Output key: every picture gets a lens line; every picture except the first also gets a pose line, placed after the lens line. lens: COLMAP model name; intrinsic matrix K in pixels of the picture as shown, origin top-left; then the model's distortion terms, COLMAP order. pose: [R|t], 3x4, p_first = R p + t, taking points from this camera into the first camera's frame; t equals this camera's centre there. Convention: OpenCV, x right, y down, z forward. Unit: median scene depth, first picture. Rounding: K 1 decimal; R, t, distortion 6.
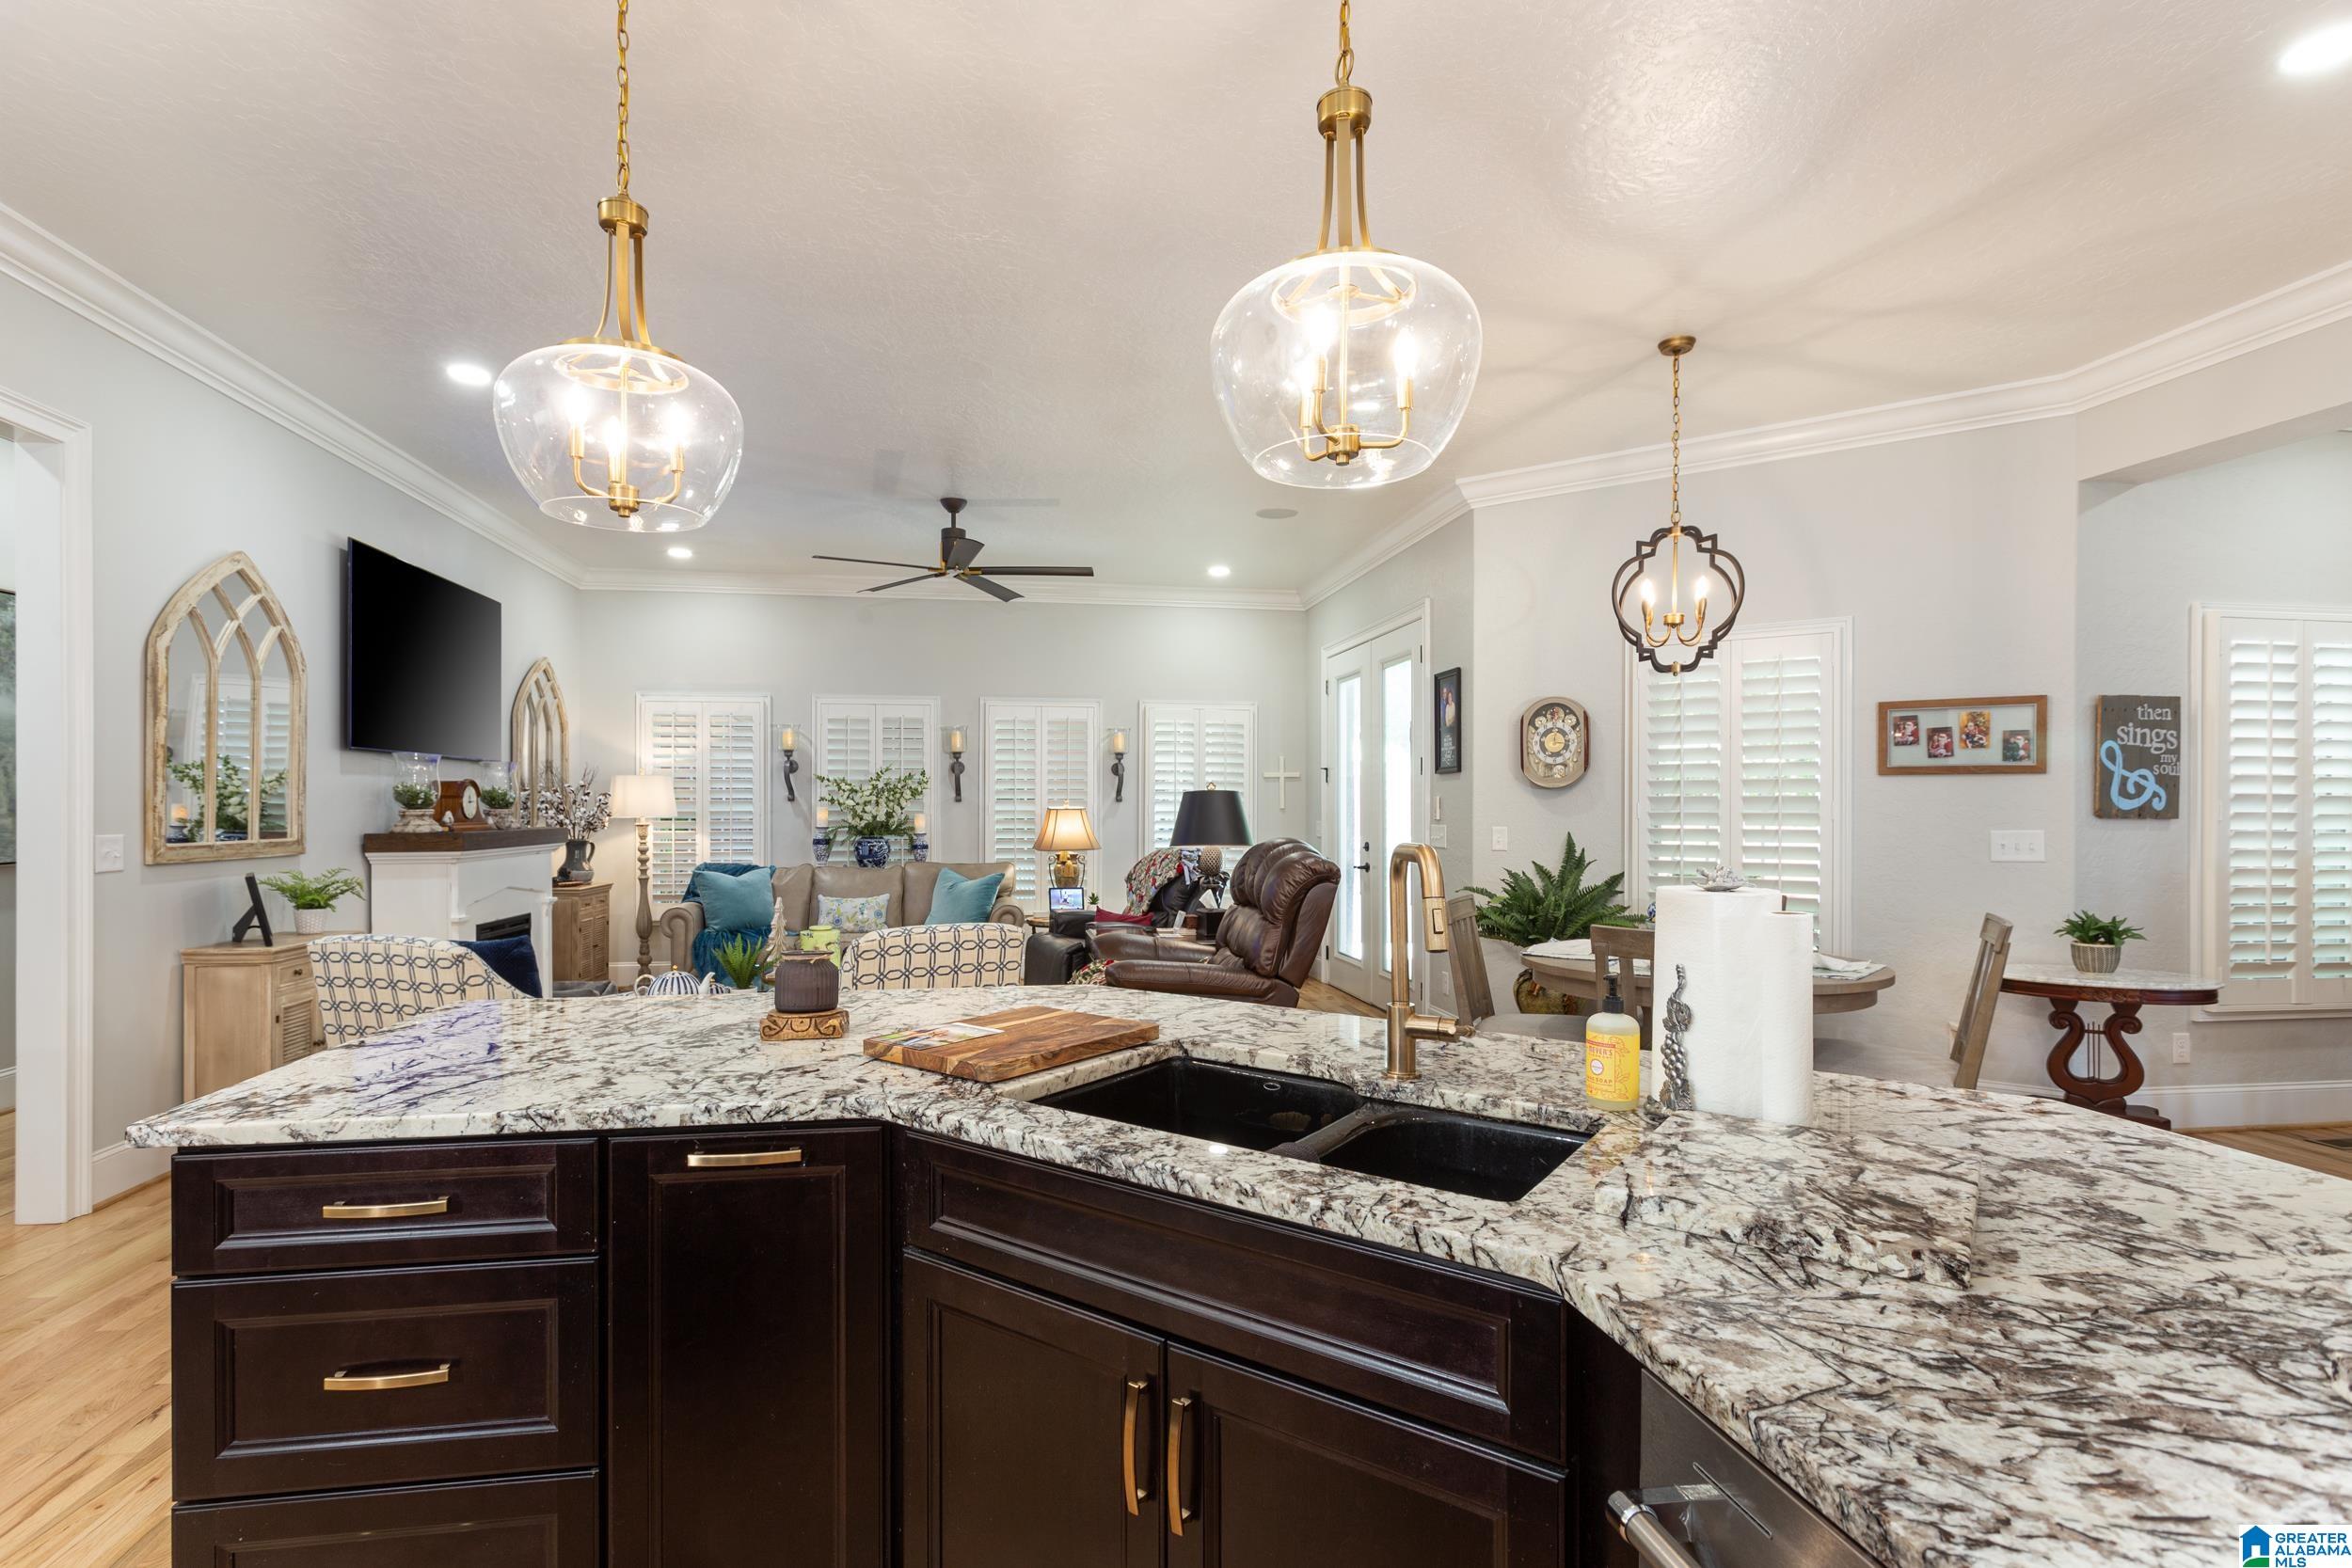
lens RADIAL K [[1110.5, 0, 1193.9], [0, 1110.5, 807.8], [0, 0, 1]] dist [0.003075, 0.001244]
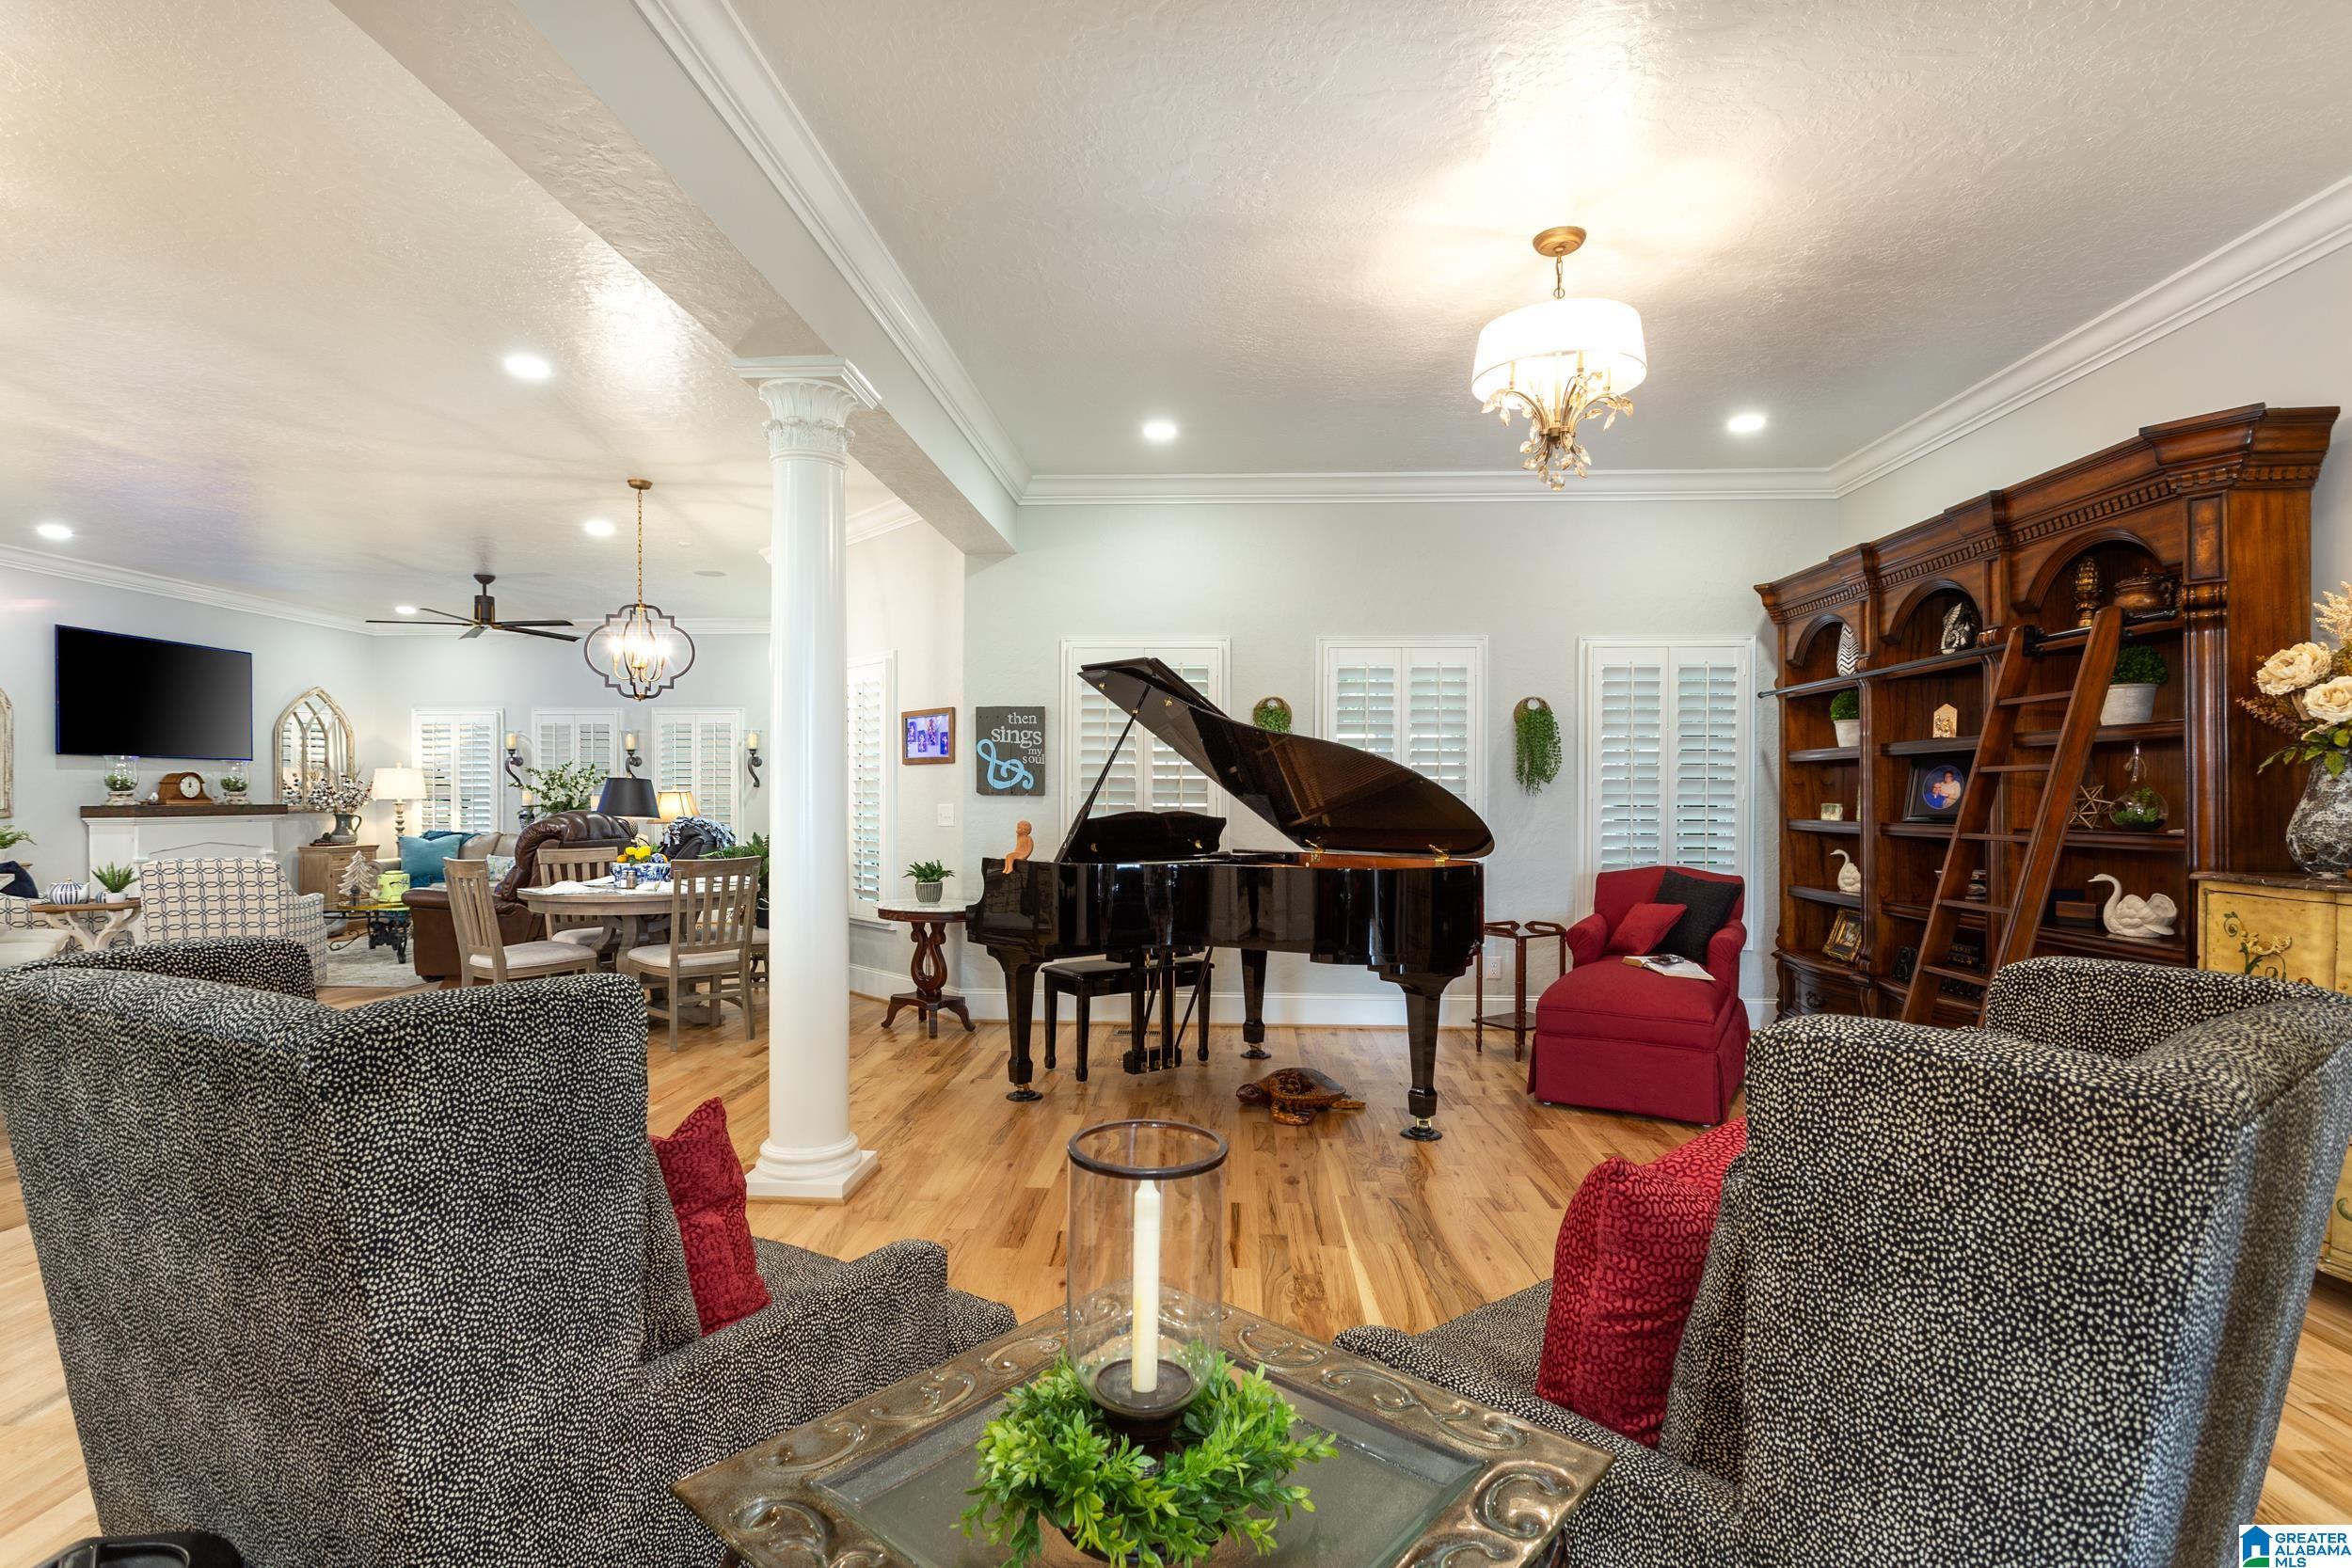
lens RADIAL K [[1110.5, 0, 1193.9], [0, 1110.5, 807.8], [0, 0, 1]] dist [0.003075, 0.001244]
pose [[0.980557, 0.001531, -0.196230, 0.796057], [0.000475, 0.999948, 0.010177, 0.006902], [0.196235, -0.010072, 0.980505, -0.187835]]
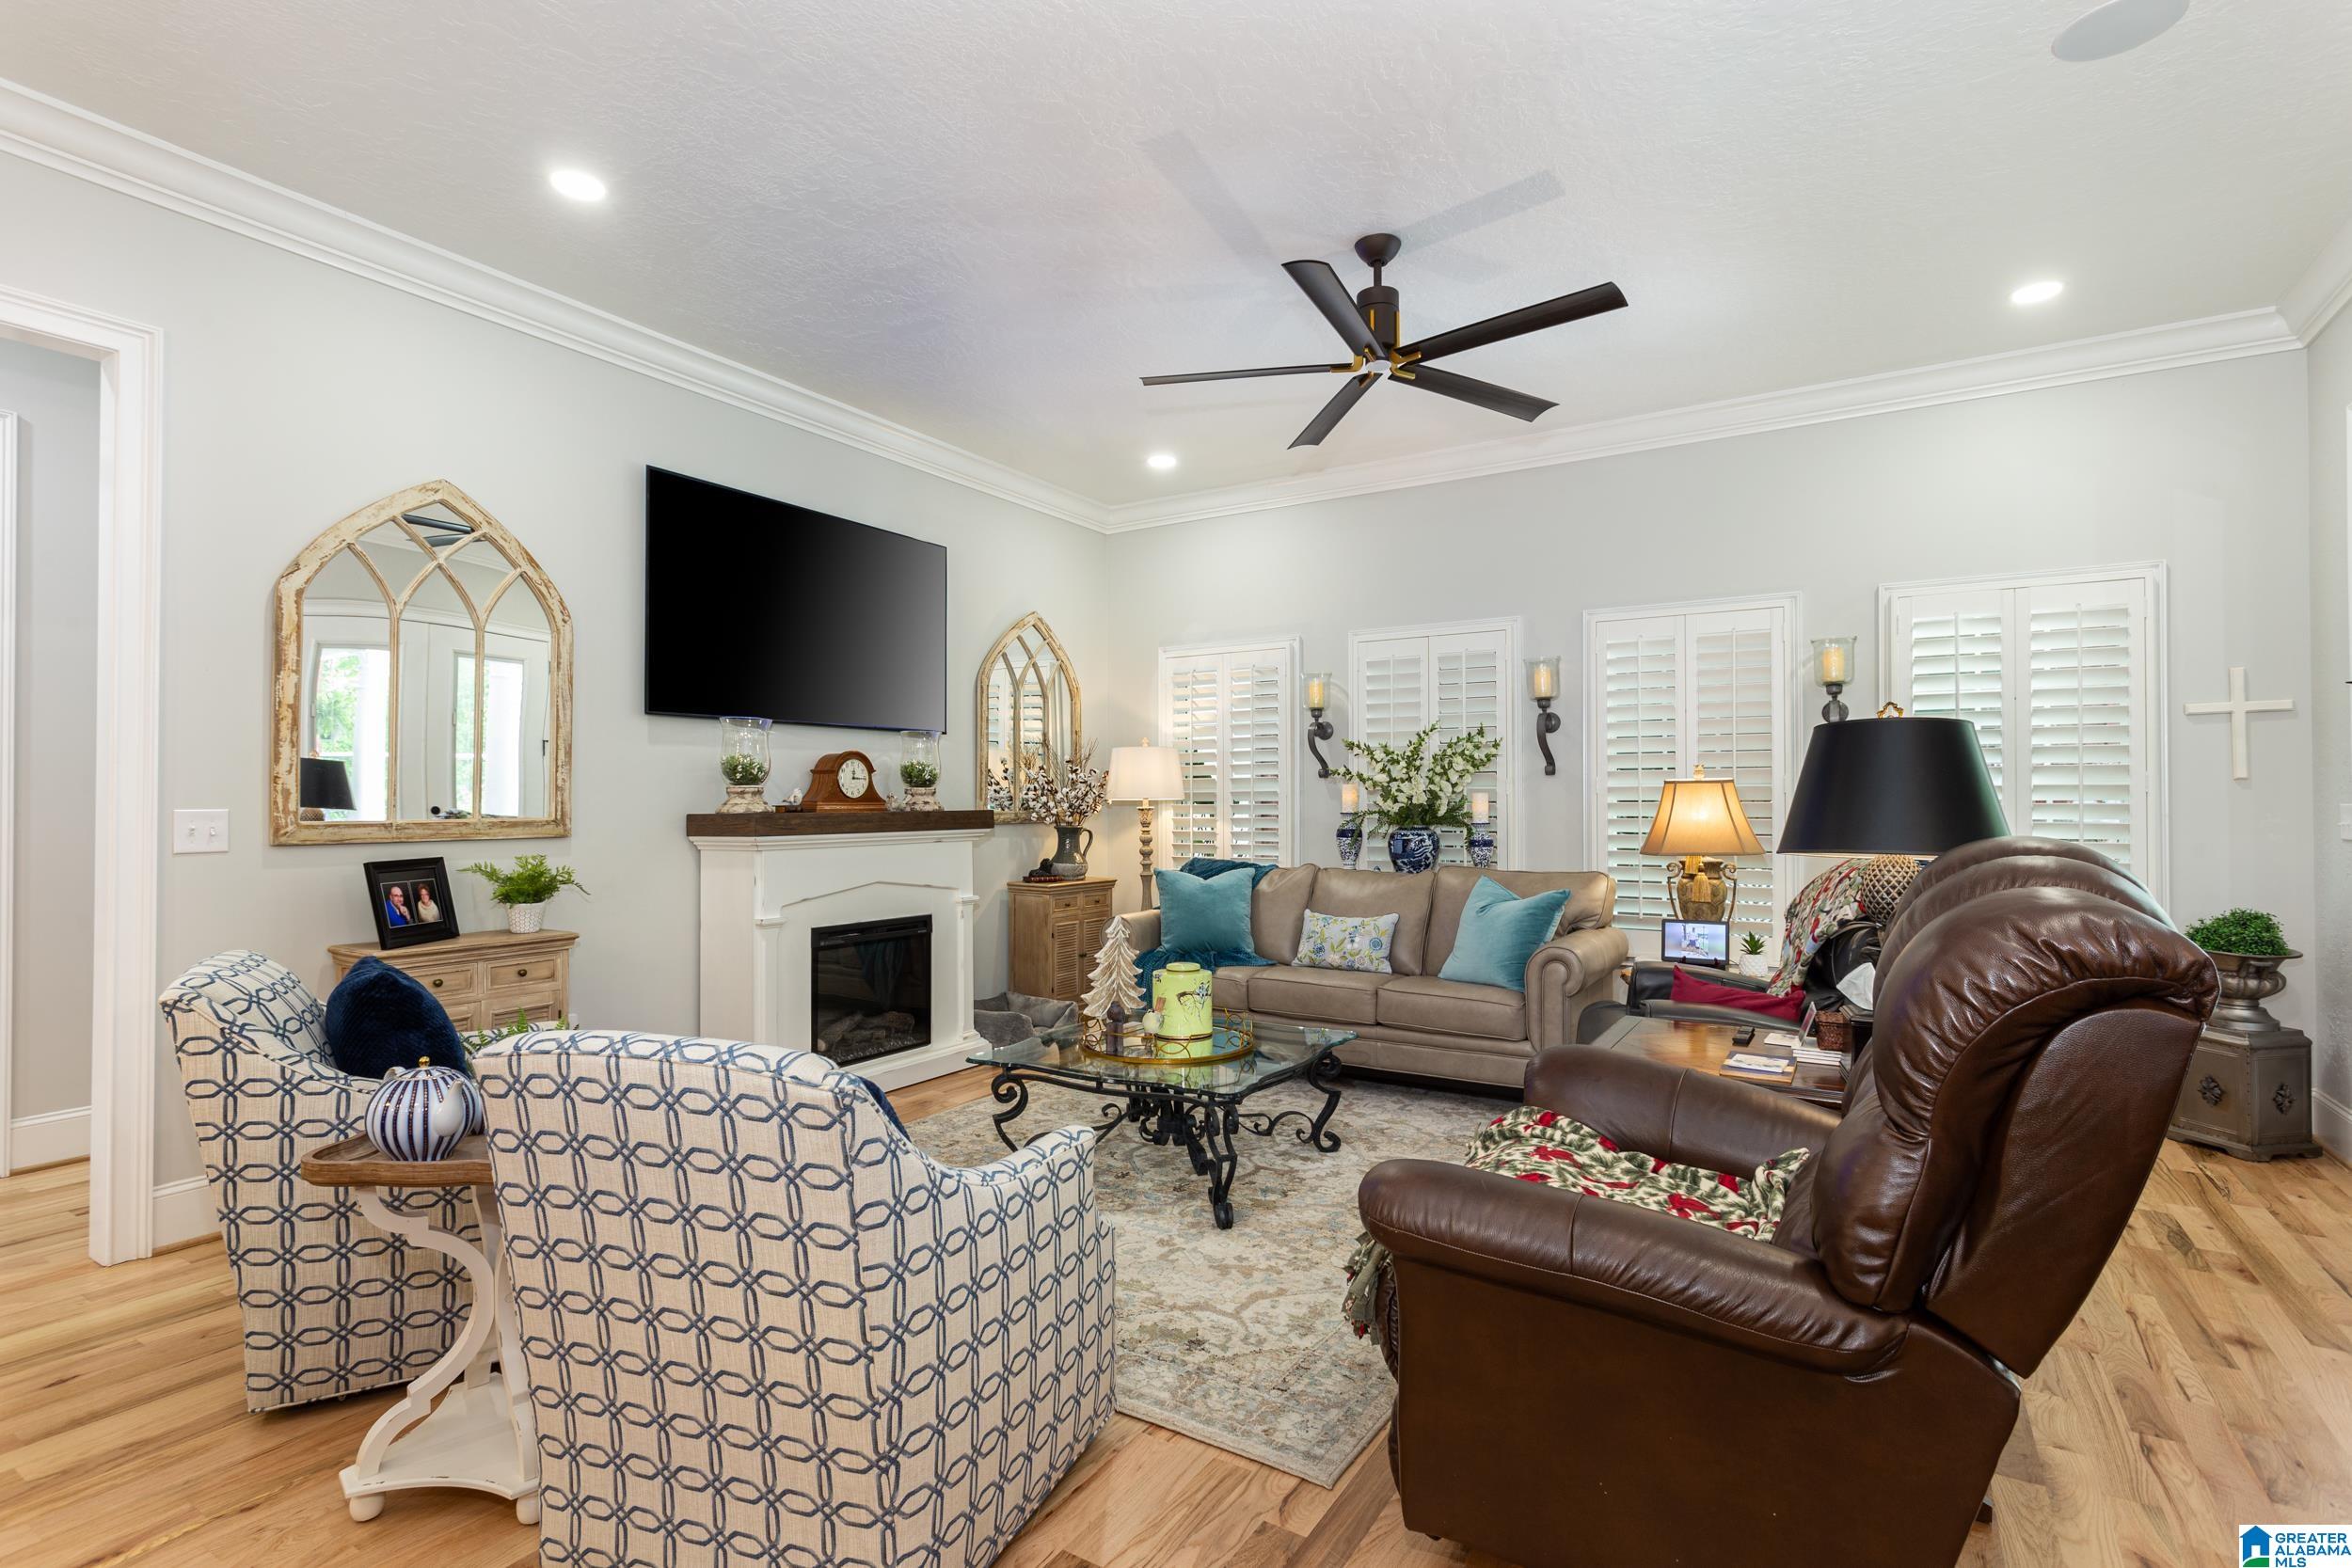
lens RADIAL K [[1157.3, 0, 1176.0], [0, 1157.3, 784.0], [0, 0, 1]] dist [0.007327, 0.000721]
pose [[0.746434, -0.013155, -0.665329, 0.085569], [0.004324, 0.999879, -0.014919, 0.010257], [0.665445, 0.008259, 0.746401, 0.402234]]
